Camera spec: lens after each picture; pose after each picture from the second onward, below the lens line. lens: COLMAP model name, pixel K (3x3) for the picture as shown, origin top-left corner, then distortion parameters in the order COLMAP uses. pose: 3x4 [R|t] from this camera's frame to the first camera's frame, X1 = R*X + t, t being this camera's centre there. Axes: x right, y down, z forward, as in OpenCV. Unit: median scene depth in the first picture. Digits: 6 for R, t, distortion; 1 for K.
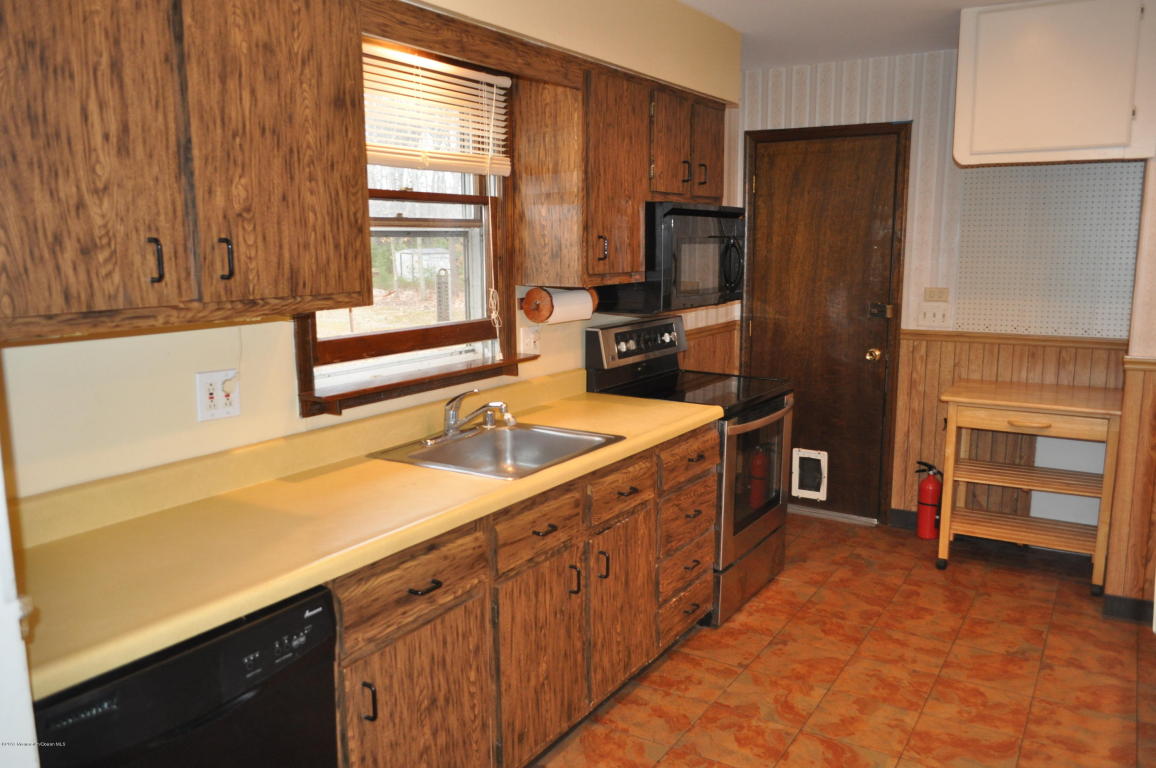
lens RADIAL K [[900.2, 0, 573.2], [0, 900.2, 387.5], [0, 0, 1]] dist [-0.012295, 0.002820]
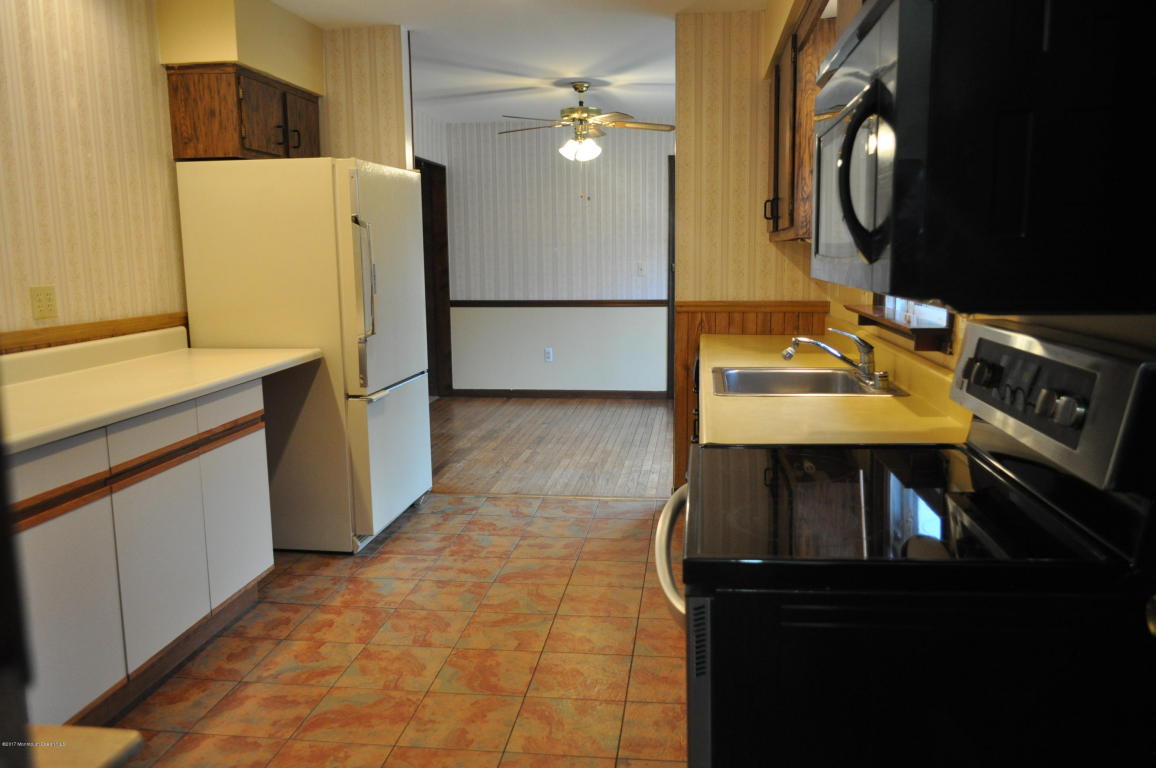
lens RADIAL K [[900.2, 0, 579.3], [0, 900.2, 379.1], [0, 0, 1]] dist [-0.012295, 0.002820]
pose [[-0.907804, 0.077962, -0.412085, 0.589501], [-0.047367, 0.957224, 0.285445, -0.223187], [0.416711, 0.278647, -0.865279, 1.822701]]
